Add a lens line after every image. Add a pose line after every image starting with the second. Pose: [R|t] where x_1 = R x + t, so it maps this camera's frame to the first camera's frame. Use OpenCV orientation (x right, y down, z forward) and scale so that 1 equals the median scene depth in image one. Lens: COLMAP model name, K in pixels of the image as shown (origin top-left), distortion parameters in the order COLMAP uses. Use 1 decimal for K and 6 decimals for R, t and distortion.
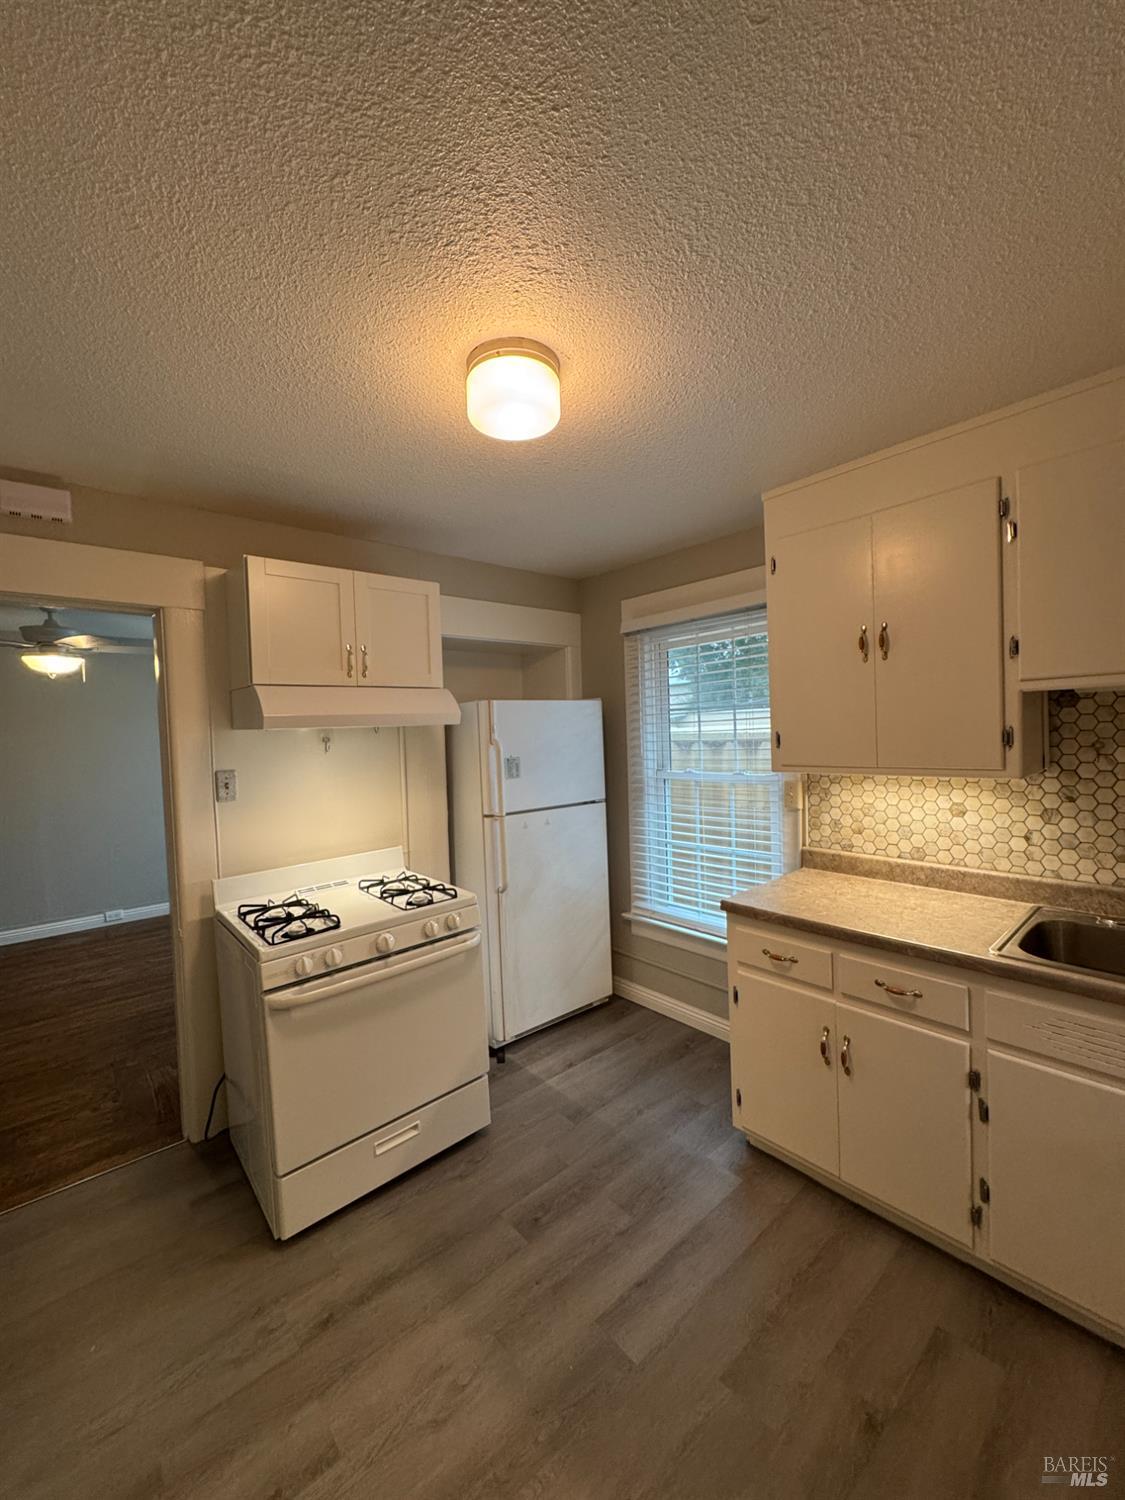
lens RADIAL K [[593.8, 0, 555.0], [0, 593.8, 750.7], [0, 0, 1]] dist [-0.004278, 0.000777]
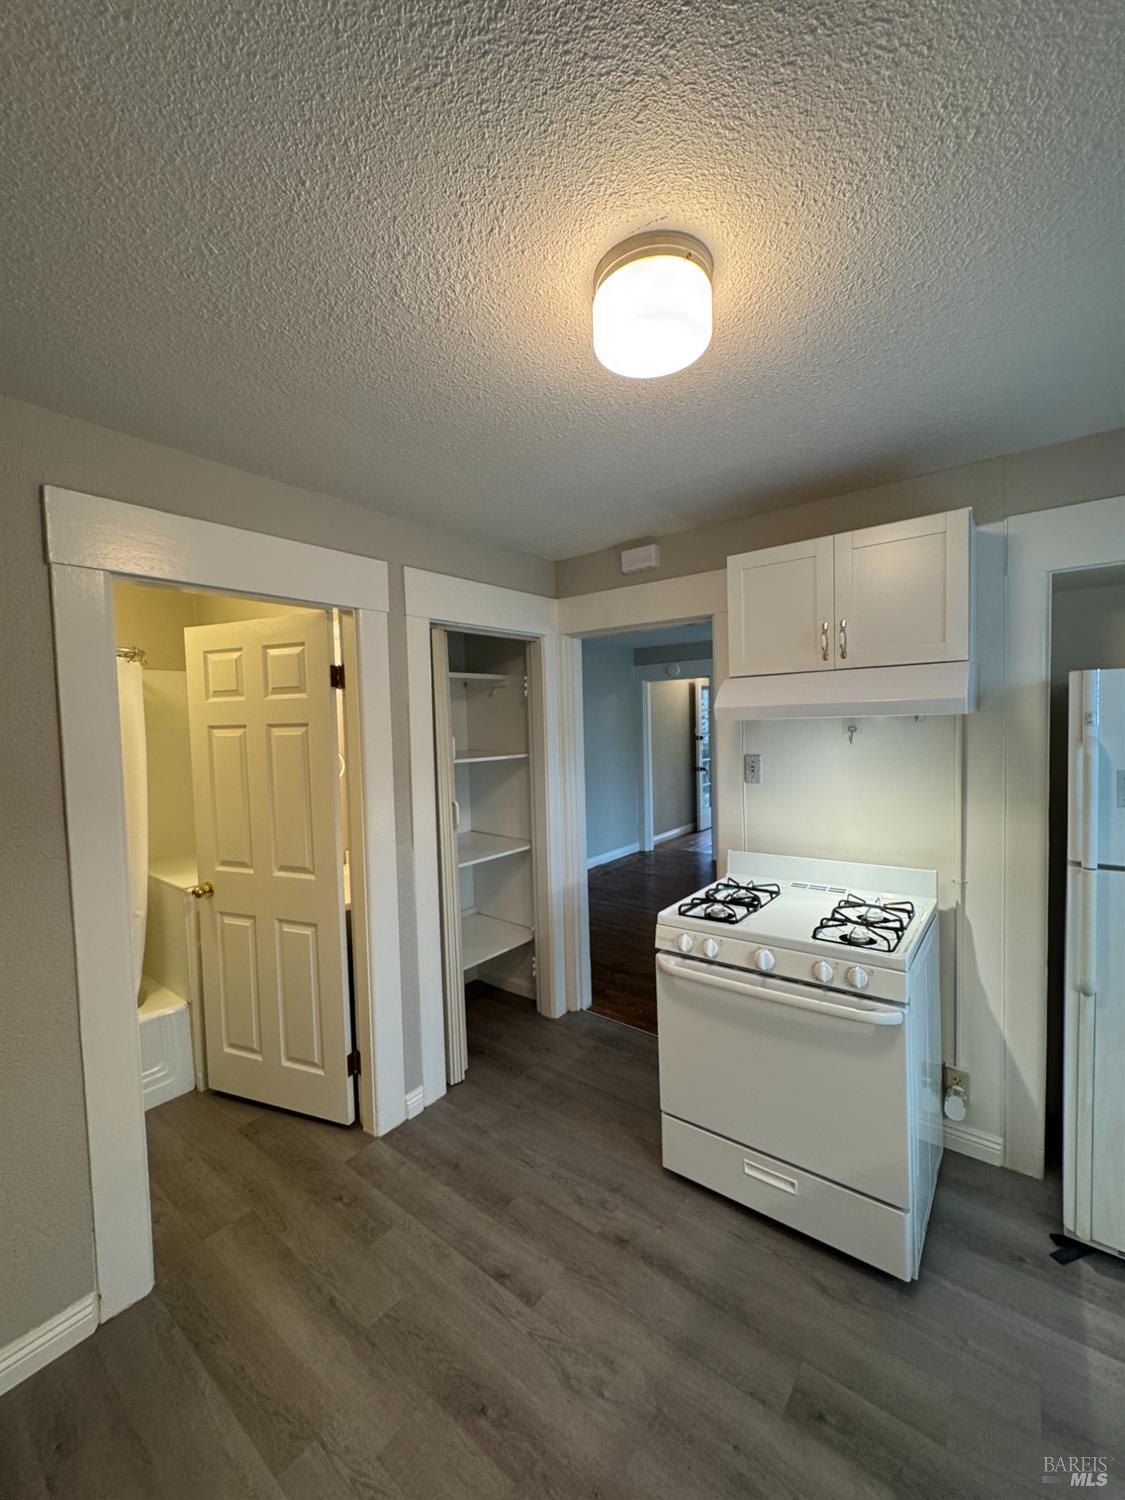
lens RADIAL K [[593.8, 0, 570.3], [0, 593.8, 750.4], [0, 0, 1]] dist [-0.004278, 0.000777]
pose [[0.205412, 0.071701, -0.976045, 0.515642], [-0.018700, 0.997418, 0.069336, -0.052387], [0.978497, 0.004010, 0.206223, 0.523545]]
